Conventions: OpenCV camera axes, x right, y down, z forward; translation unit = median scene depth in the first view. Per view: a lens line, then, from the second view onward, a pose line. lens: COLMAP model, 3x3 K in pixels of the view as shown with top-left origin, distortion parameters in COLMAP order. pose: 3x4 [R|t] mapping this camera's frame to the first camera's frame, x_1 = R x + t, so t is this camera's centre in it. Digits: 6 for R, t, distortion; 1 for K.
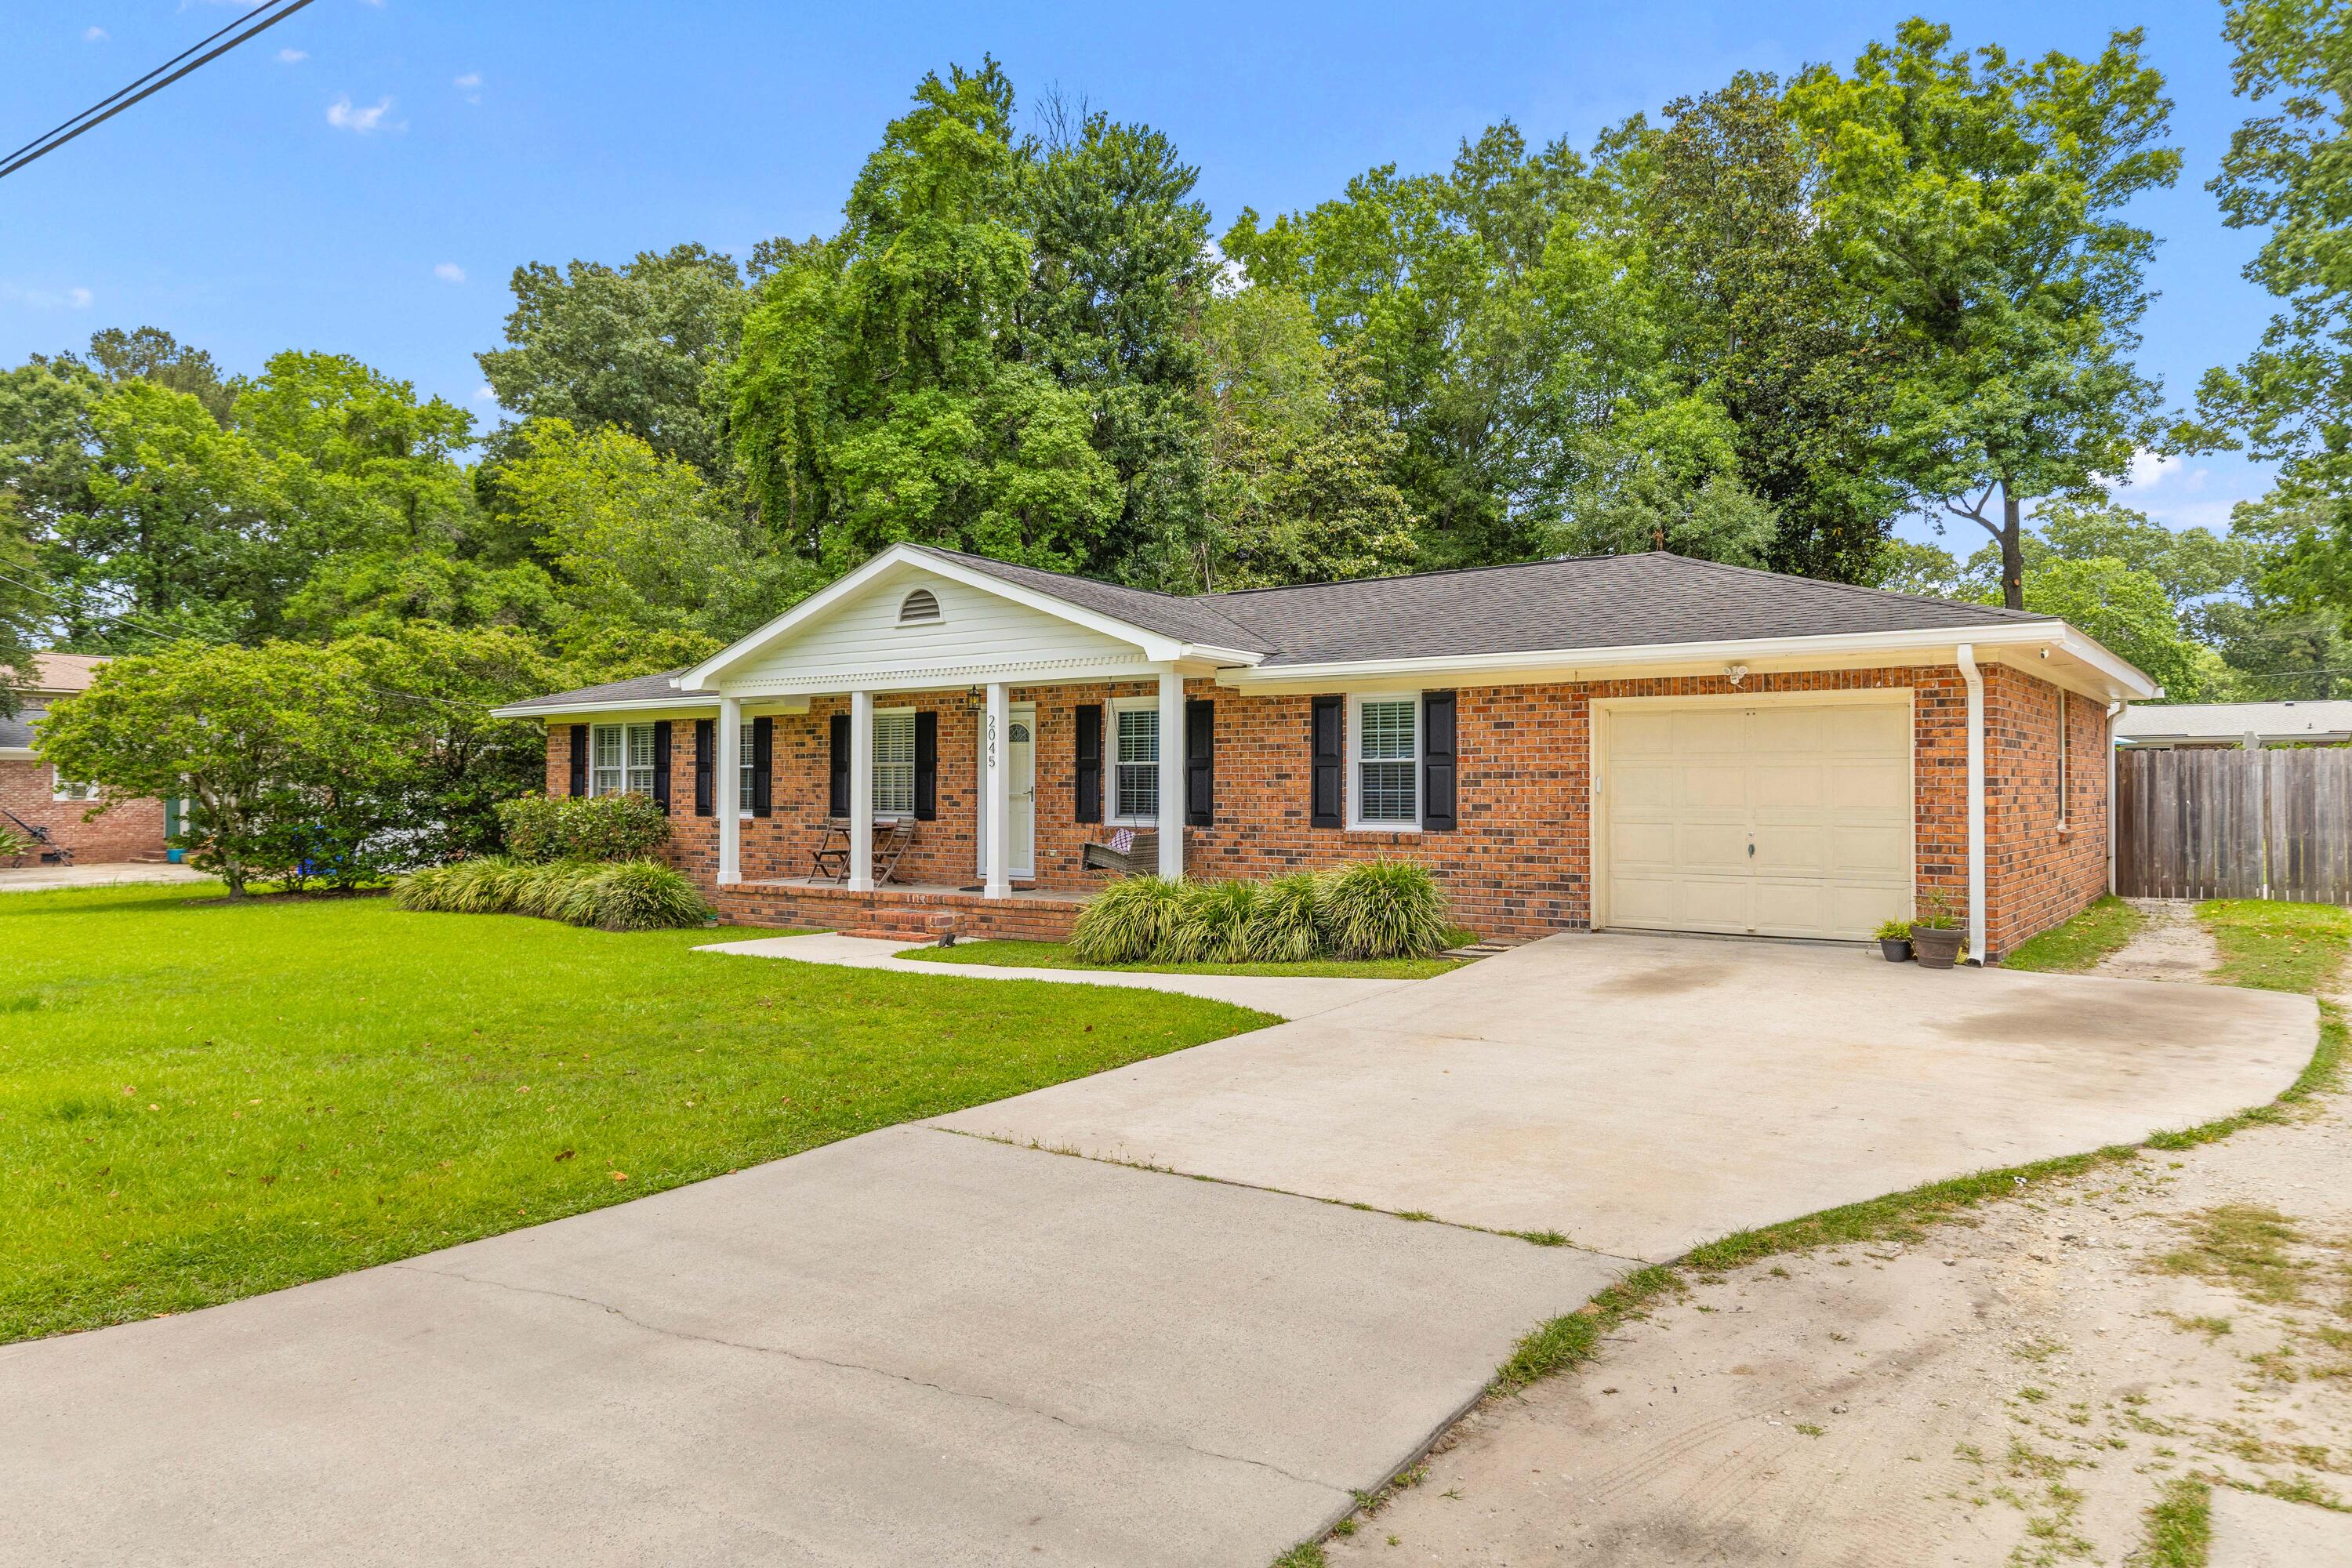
lens RADIAL K [[1557.3, 0, 1171.0], [0, 1557.3, 752.0], [0, 0, 1]] dist [0.018568, 0.000726]
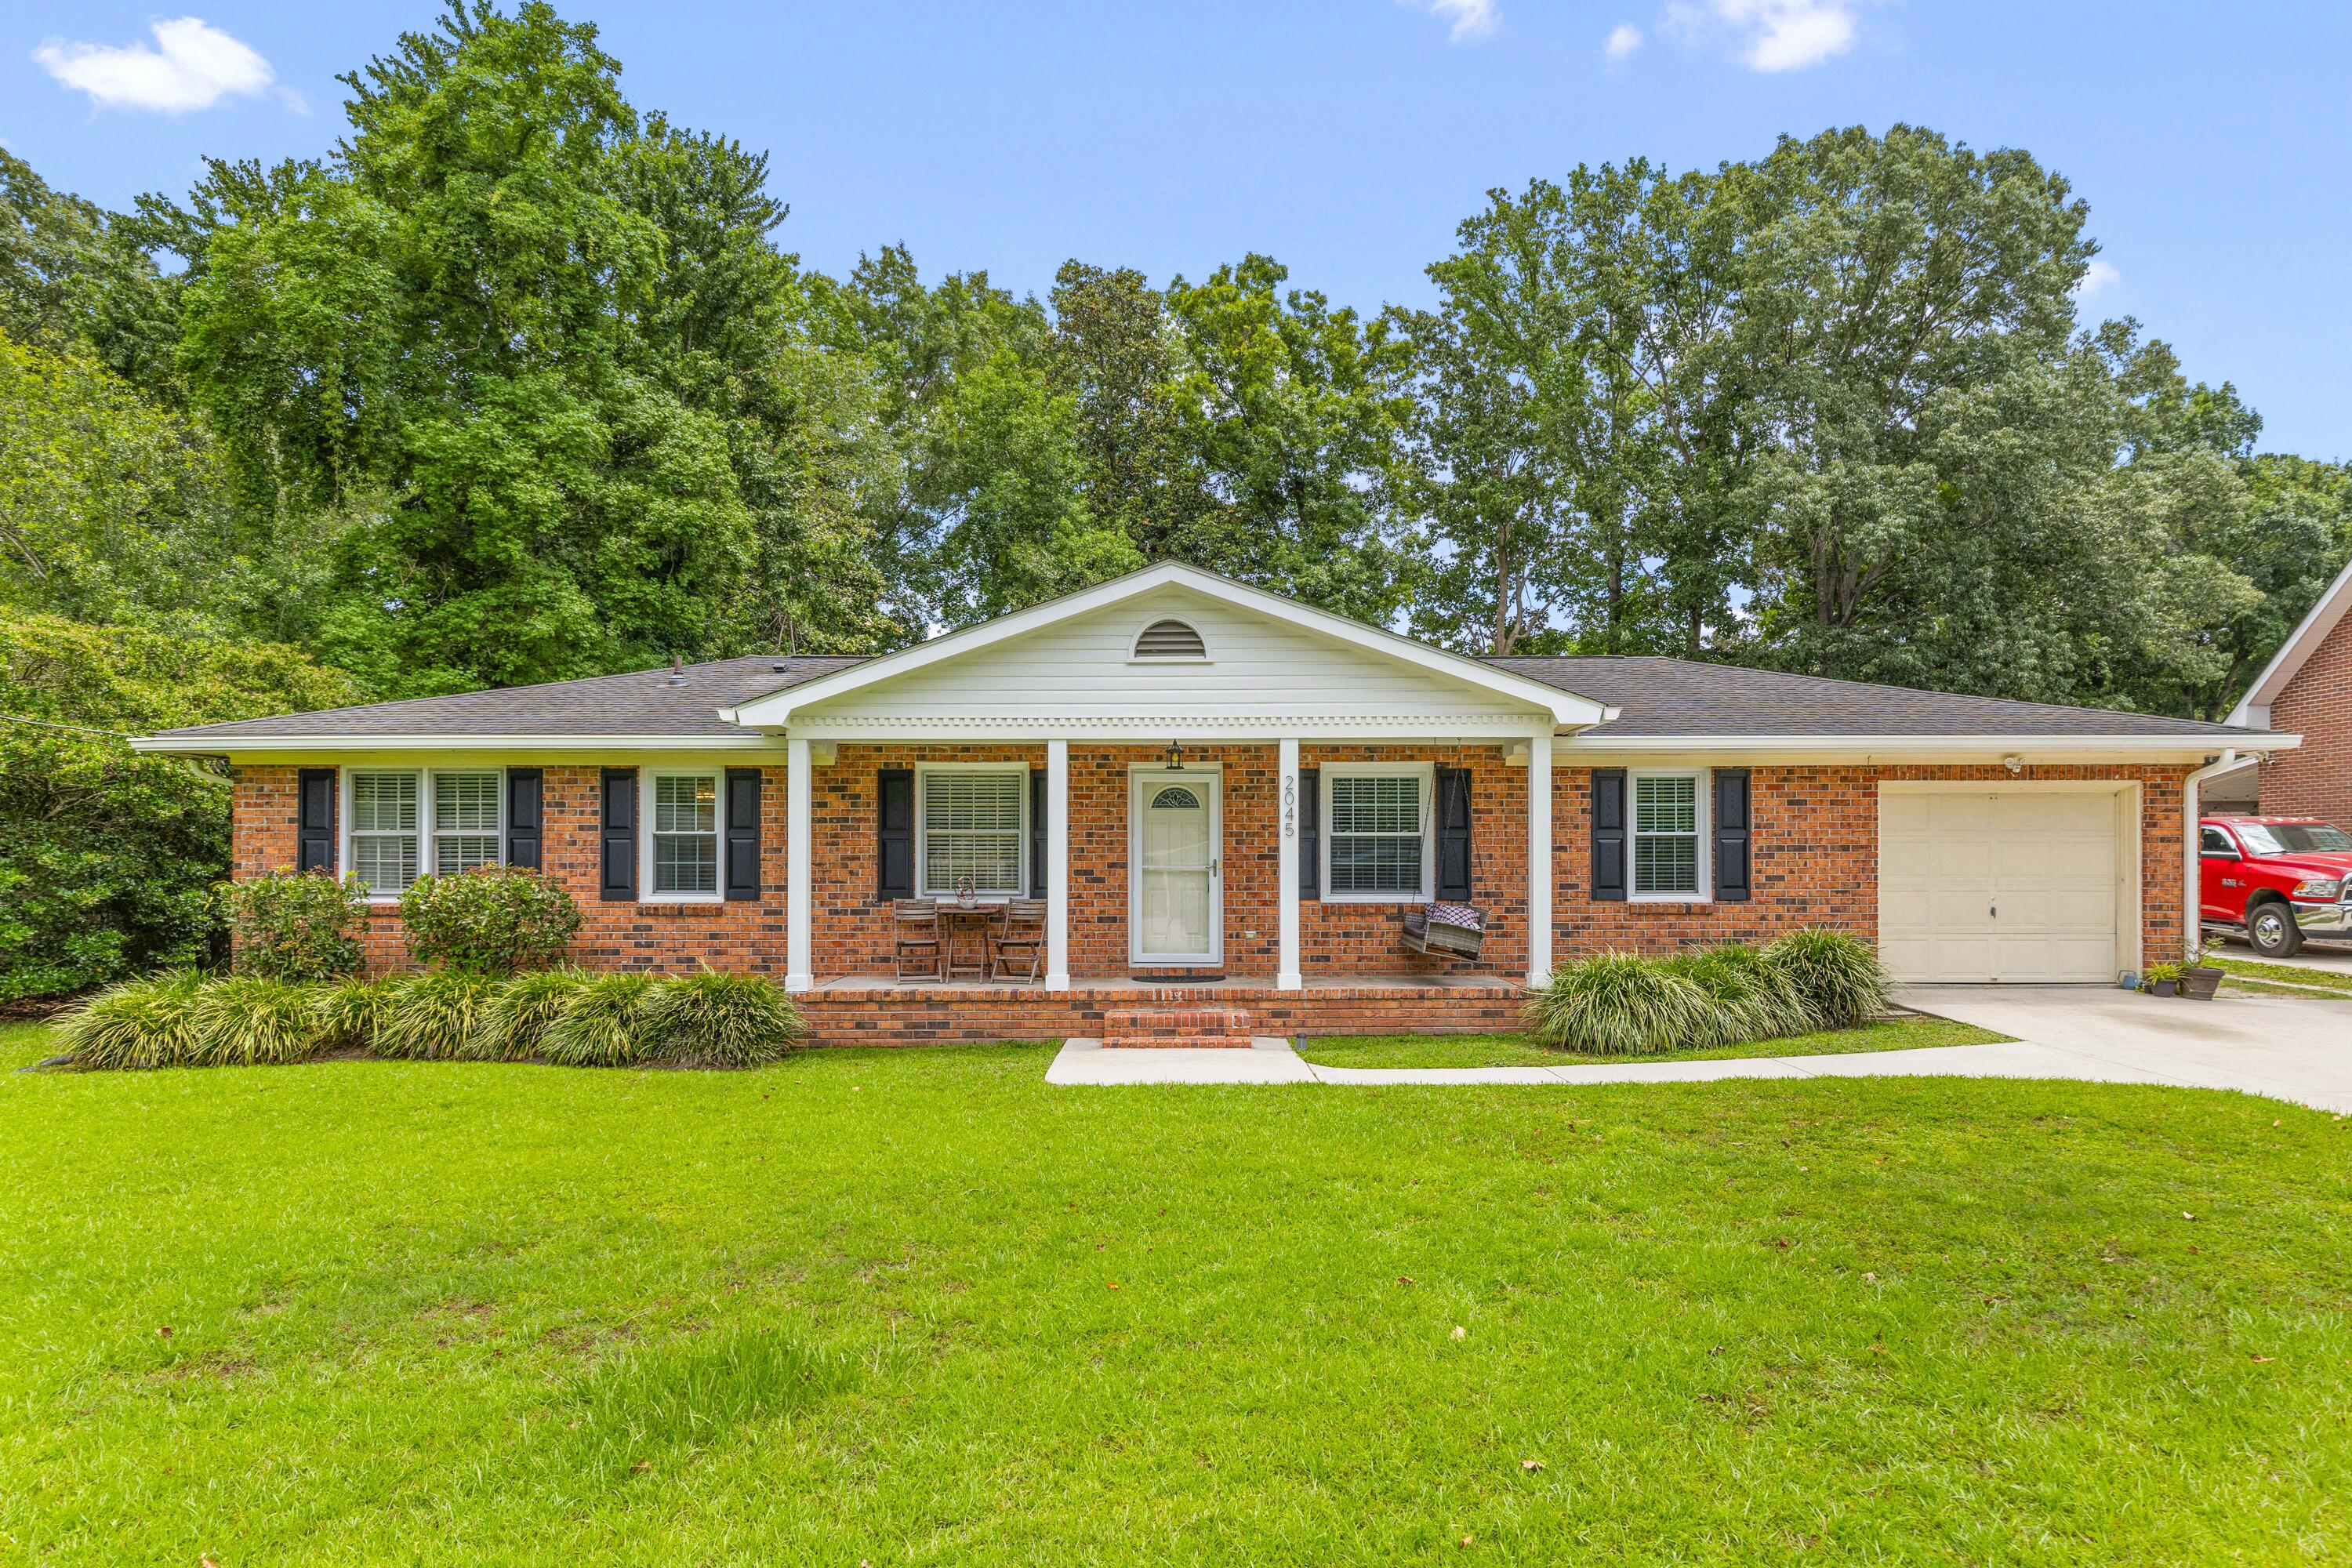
lens RADIAL K [[1330.3, 0, 1184.9], [0, 1330.3, 846.6], [0, 0, 1]] dist [0.007965, -0.000033]
pose [[0.800666, 0.004809, 0.599091, -0.589035], [-0.012560, 0.999883, 0.008760, 0.009302], [-0.598979, -0.014539, 0.800633, 0.440579]]
